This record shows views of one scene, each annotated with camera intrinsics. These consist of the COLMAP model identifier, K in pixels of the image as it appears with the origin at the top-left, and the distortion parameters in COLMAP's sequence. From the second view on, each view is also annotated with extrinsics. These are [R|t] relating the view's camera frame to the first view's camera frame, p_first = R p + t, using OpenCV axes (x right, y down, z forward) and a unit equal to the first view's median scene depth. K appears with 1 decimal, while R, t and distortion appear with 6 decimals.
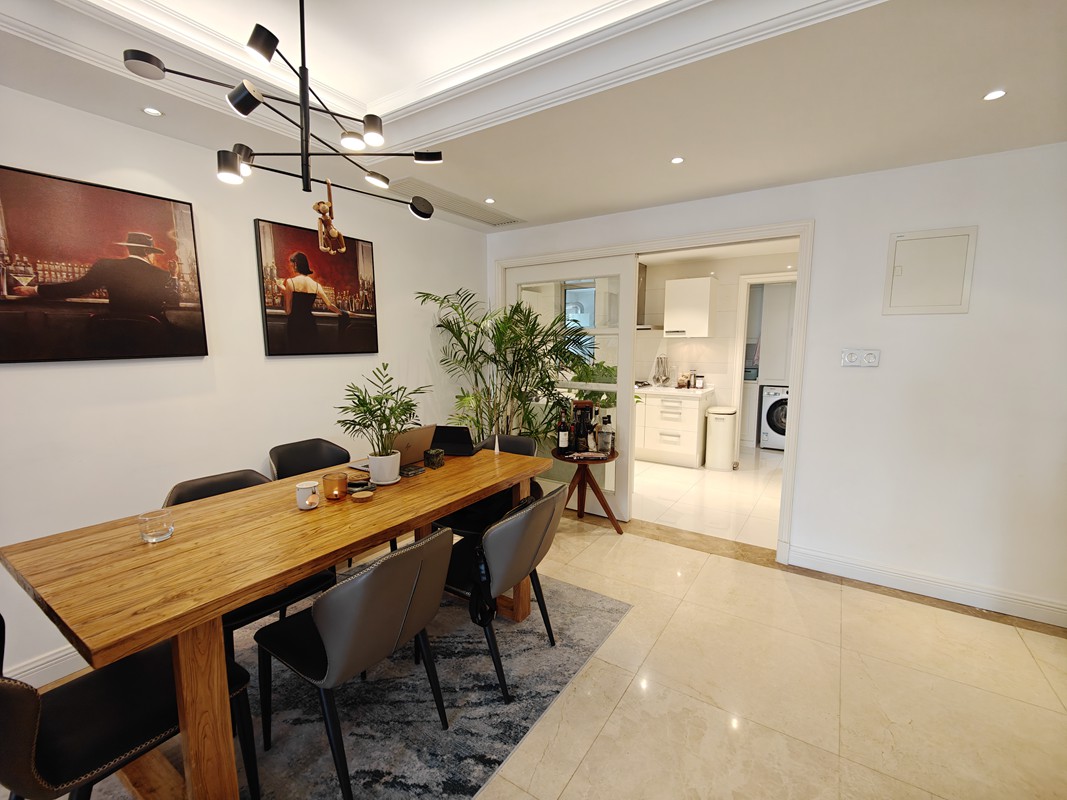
lens RADIAL K [[469.8, 0, 536.0], [0, 469.8, 404.8], [0, 0, 1]] dist [-0.000364, -0.000397]
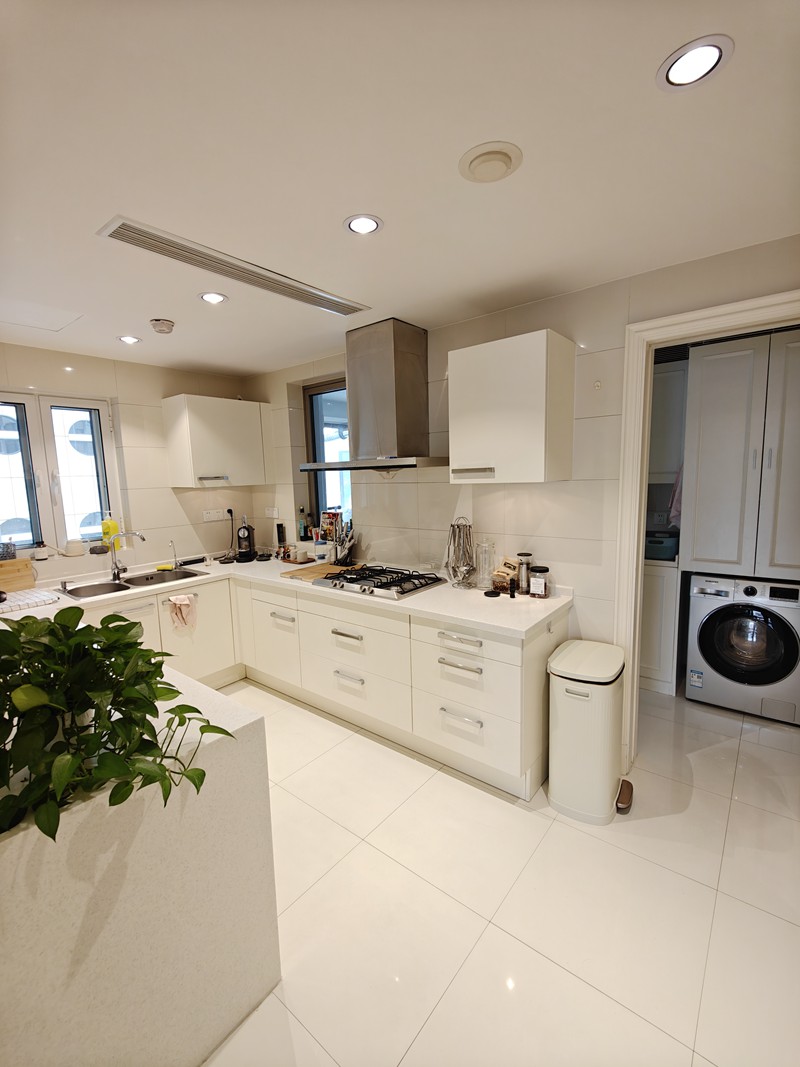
lens RADIAL K [[469.8, 0, 400.0], [0, 469.8, 533.5], [0, 0, 1]] dist [-0.000364, -0.000397]
pose [[0.995198, -0.019035, -0.096015, 0.262746], [0.019353, 0.999810, 0.002384, -0.097307], [0.095952, -0.004231, 0.995377, 0.551167]]
